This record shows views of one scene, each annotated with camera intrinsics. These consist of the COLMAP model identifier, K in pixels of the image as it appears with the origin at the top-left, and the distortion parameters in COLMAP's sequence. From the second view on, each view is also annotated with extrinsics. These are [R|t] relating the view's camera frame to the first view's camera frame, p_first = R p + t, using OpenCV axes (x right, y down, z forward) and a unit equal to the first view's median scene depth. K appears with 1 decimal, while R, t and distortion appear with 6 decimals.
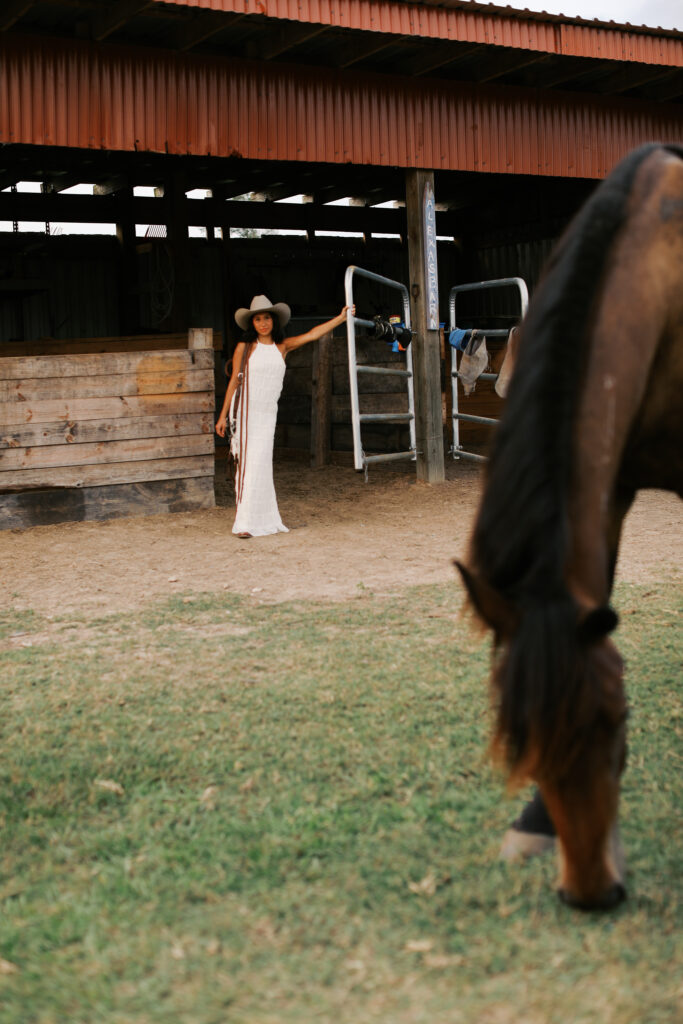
lens RADIAL K [[1532.2, 0, 341.5], [0, 1532.2, 512.0], [0, 0, 1]] dist [-0.144342, 0.186740]
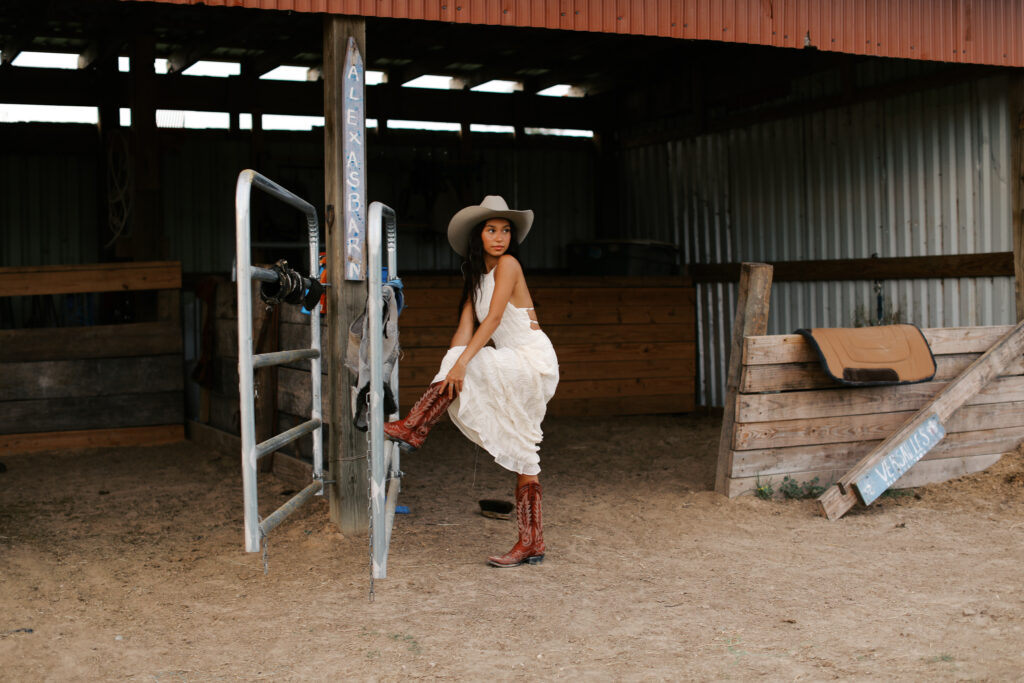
lens RADIAL K [[1532.2, 0, 512.0], [0, 1532.2, 341.5], [0, 0, 1]] dist [-0.144342, 0.186740]
pose [[0.993451, 0.029086, -0.110493, 0.144388], [-0.033733, 0.998613, -0.040423, -0.055691], [0.109164, 0.043886, 0.993055, 0.310958]]
